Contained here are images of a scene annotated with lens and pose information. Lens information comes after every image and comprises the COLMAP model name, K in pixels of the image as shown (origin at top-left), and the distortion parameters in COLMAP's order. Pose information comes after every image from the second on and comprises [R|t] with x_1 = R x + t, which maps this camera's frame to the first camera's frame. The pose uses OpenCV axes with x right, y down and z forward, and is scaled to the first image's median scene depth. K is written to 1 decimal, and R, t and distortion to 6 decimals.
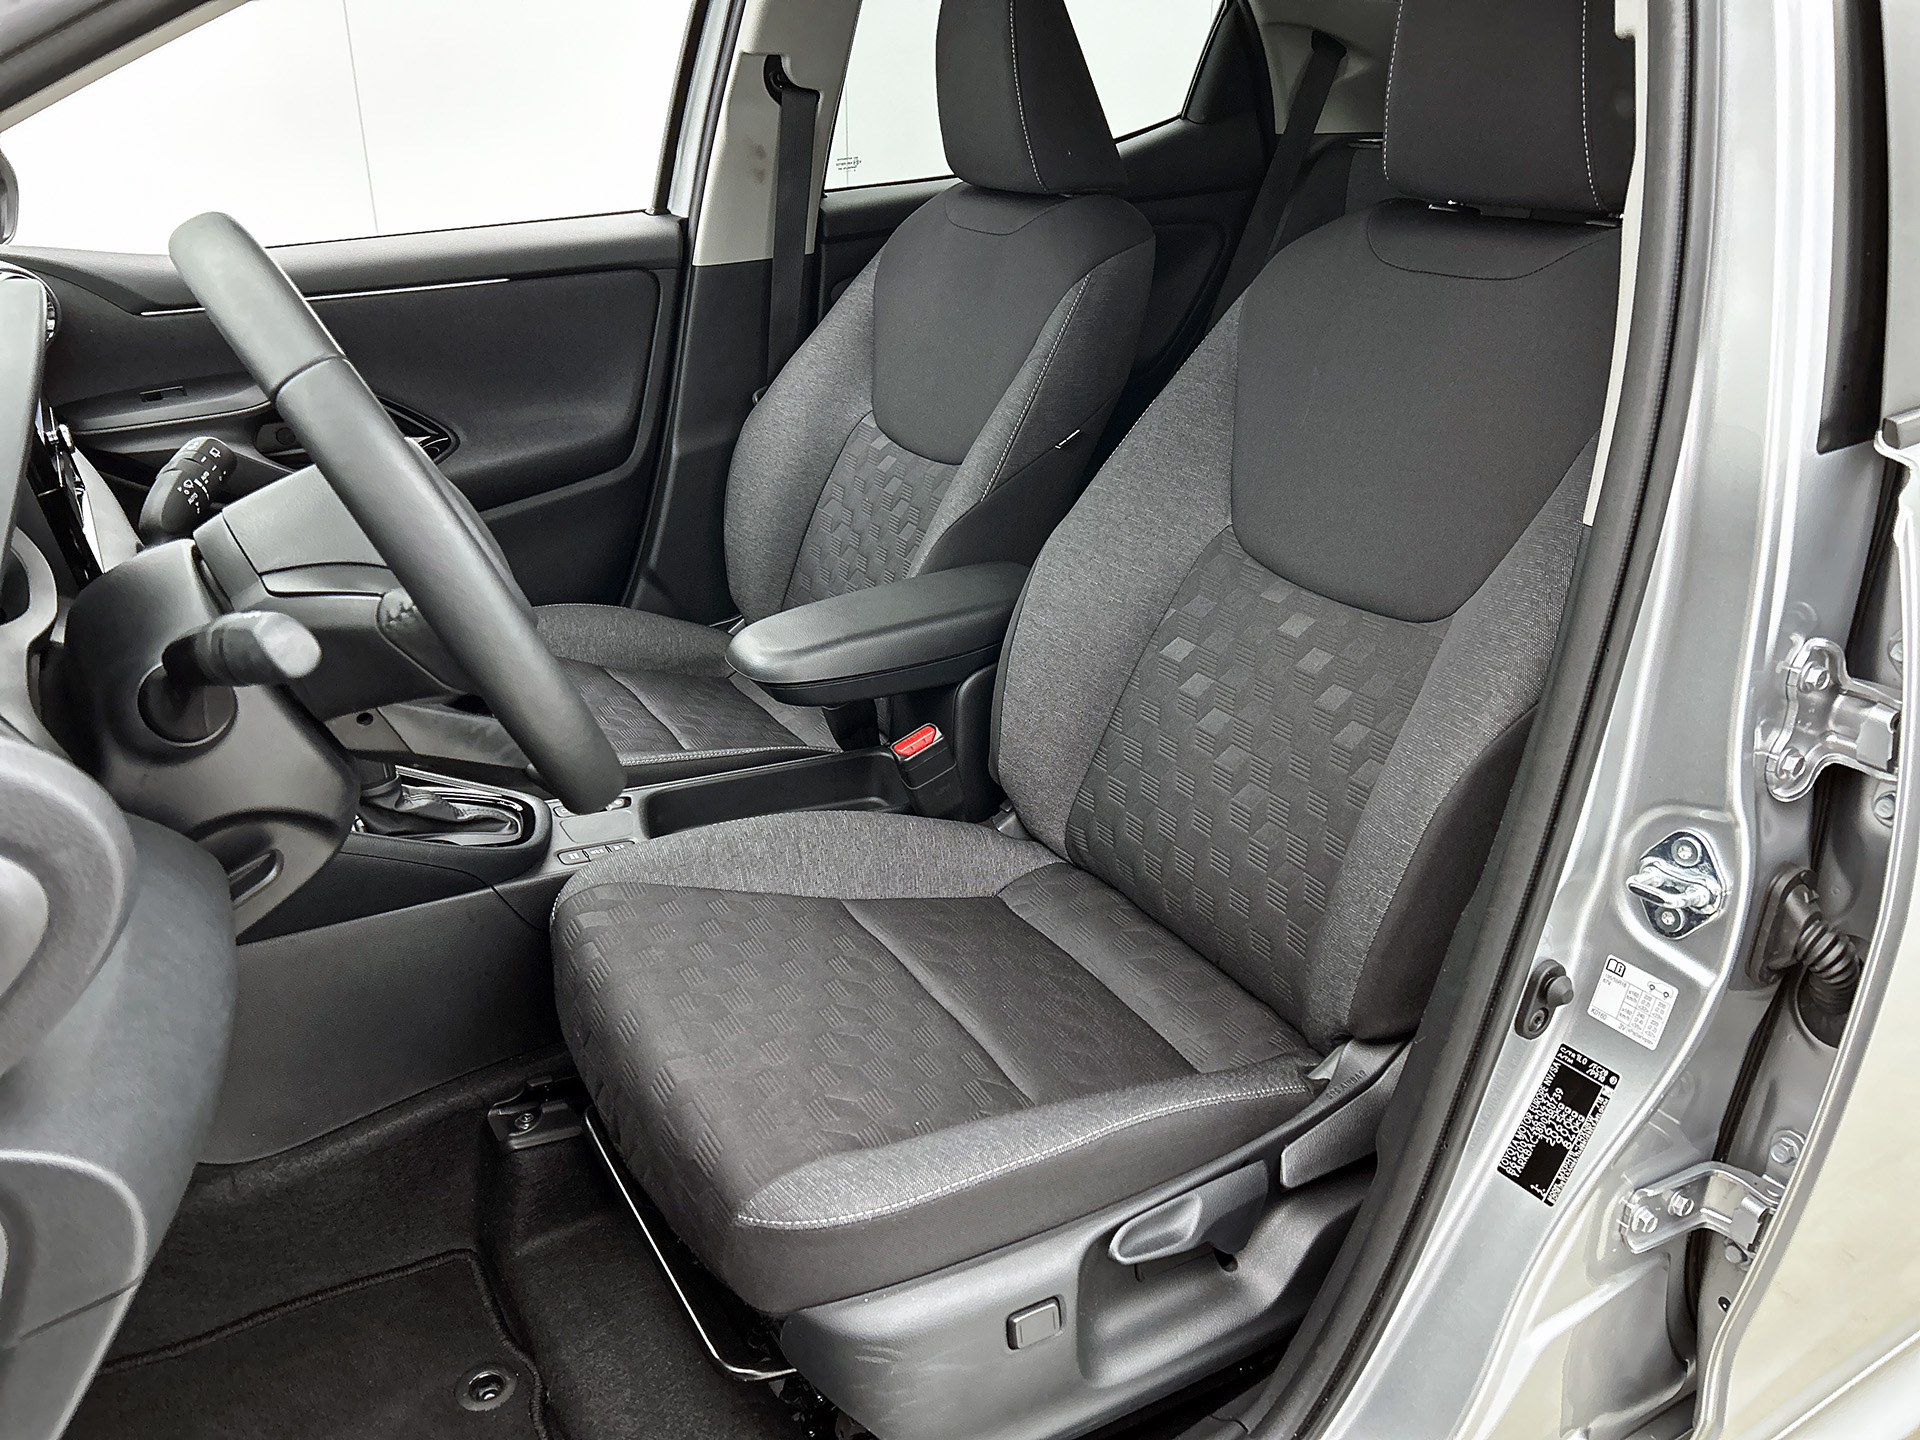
lens RADIAL K [[1463.1, 0, 956.5], [0, 1463.1, 728.7], [0, 0, 1]] dist [0.024527, -0.013290]
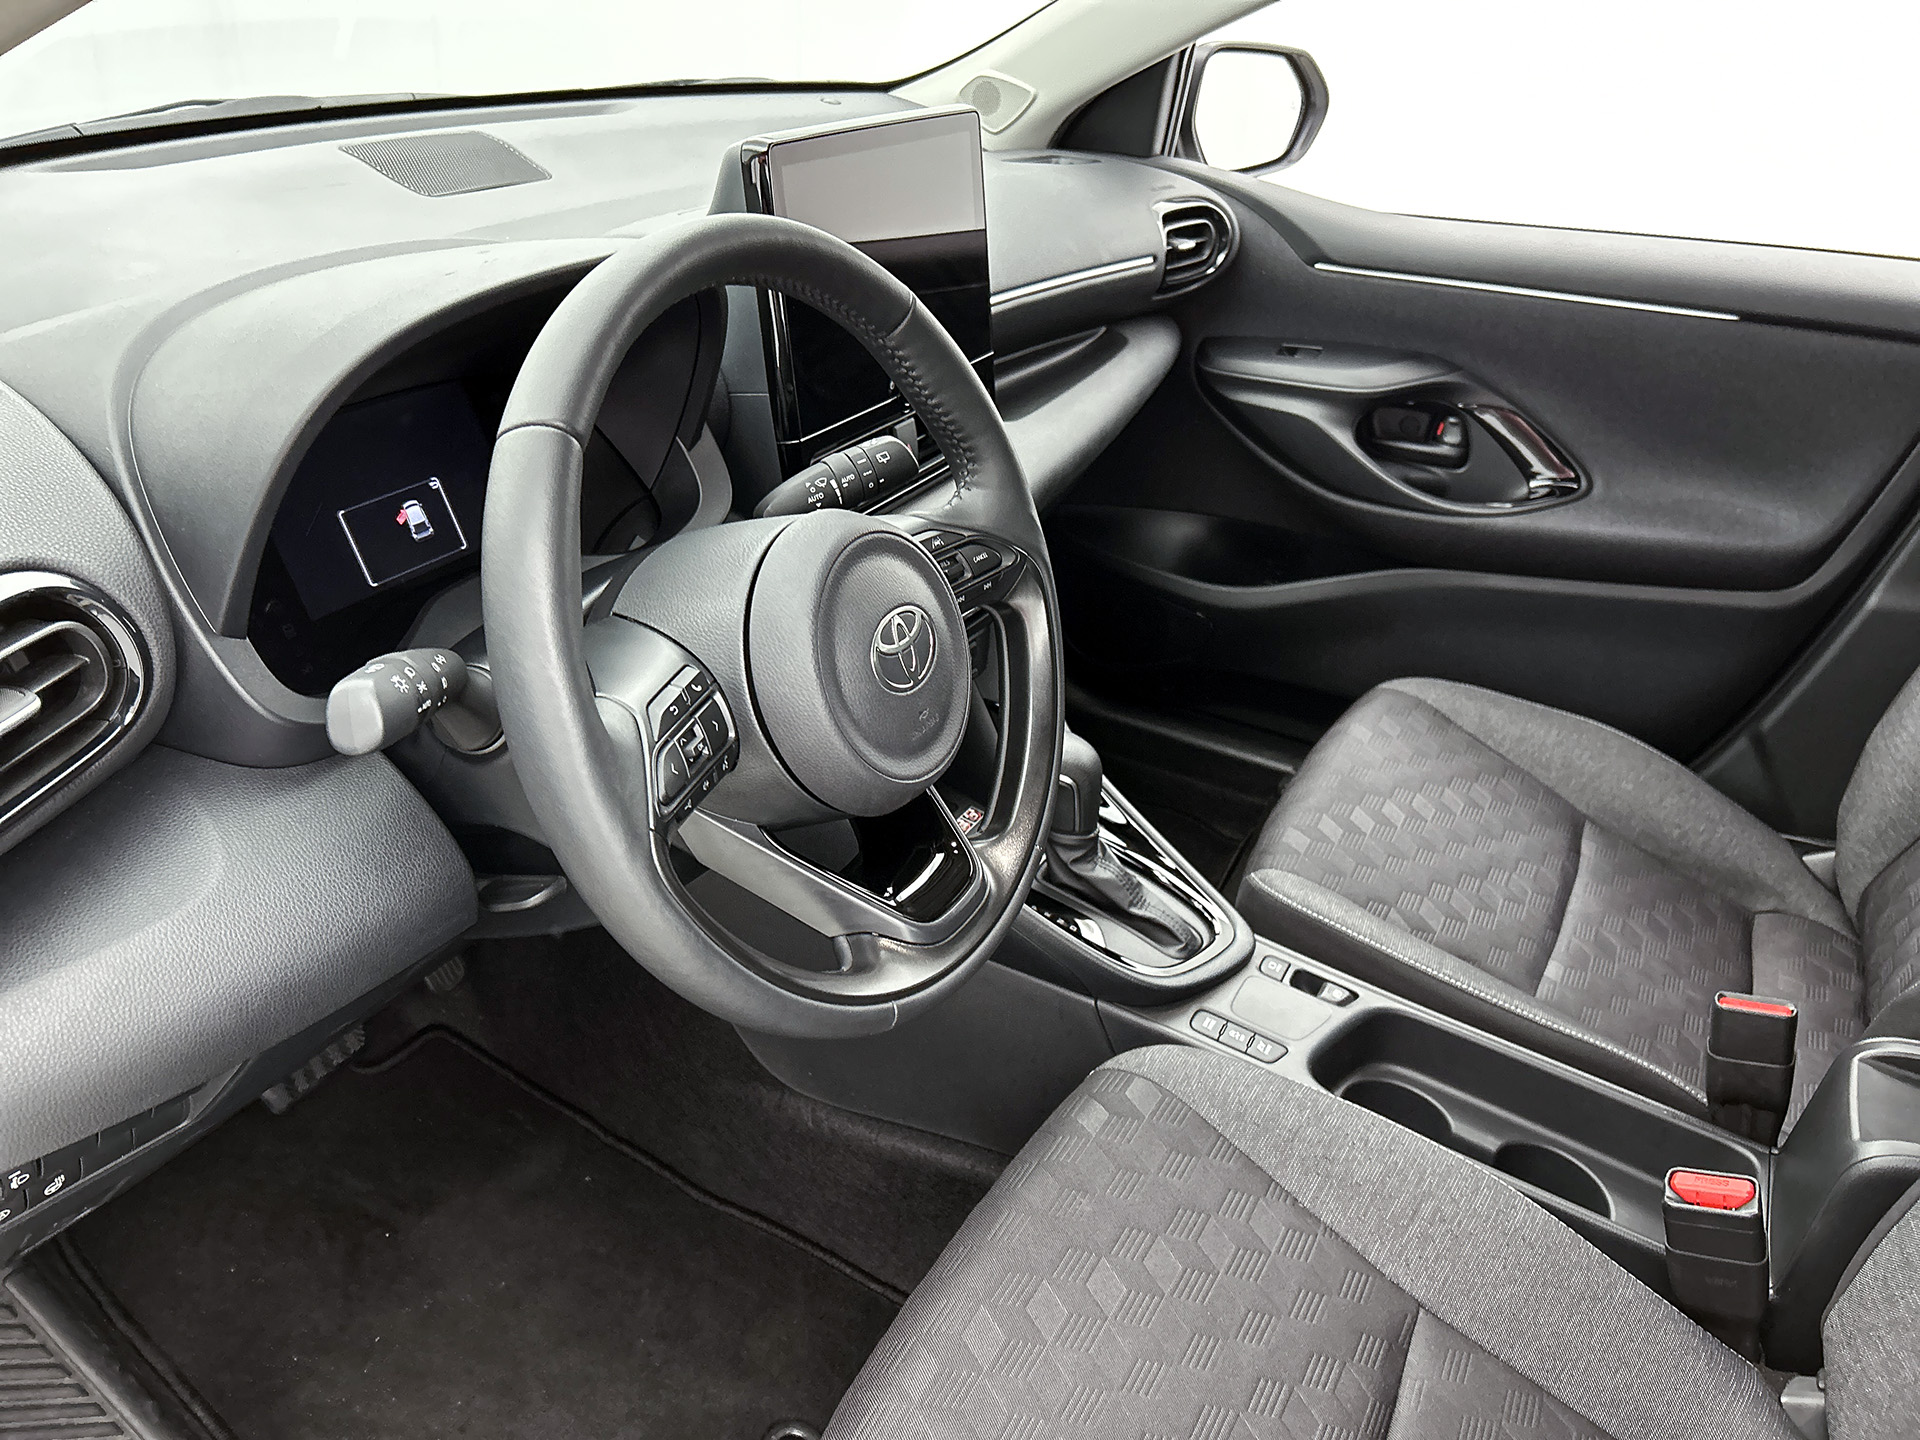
lens RADIAL K [[1463.1, 0, 962.0], [0, 1463.1, 708.5], [0, 0, 1]] dist [0.024527, -0.013290]
pose [[0.517720, 0.436458, -0.735846, 0.173656], [-0.403256, 0.883042, 0.240046, -0.189182], [0.754553, 0.172458, 0.633173, 0.317633]]
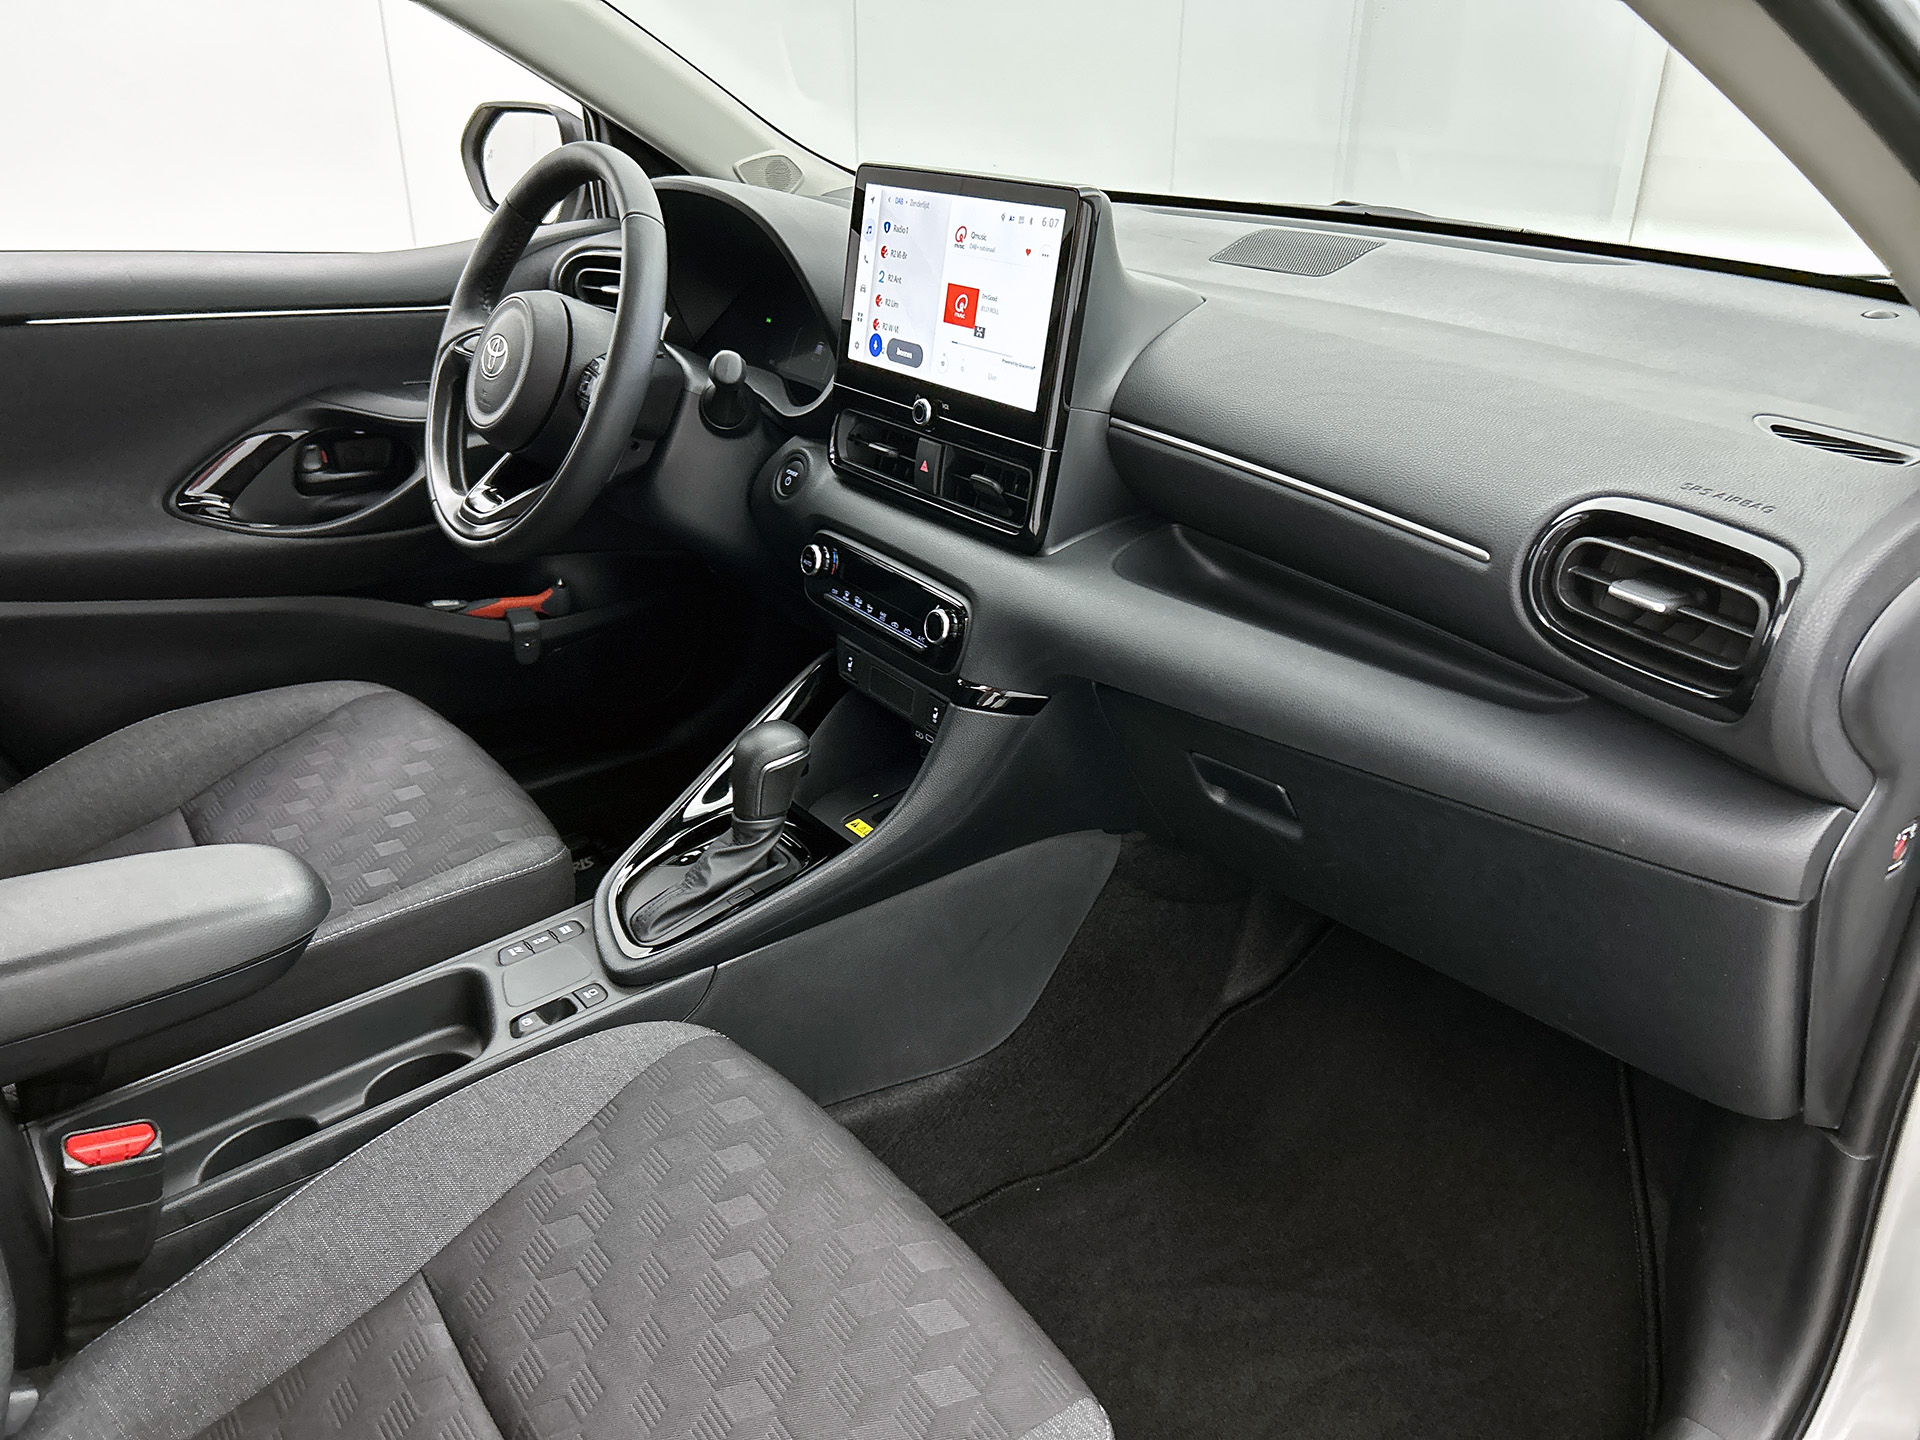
lens RADIAL K [[1463.1, 0, 959.6], [0, 1463.1, 728.3], [0, 0, 1]] dist [0.024527, -0.013290]
pose [[-0.991541, 0.017865, -0.128556, -0.369401], [-0.084048, 0.666379, 0.740861, -0.634231], [0.098903, 0.745399, -0.659241, 1.418924]]
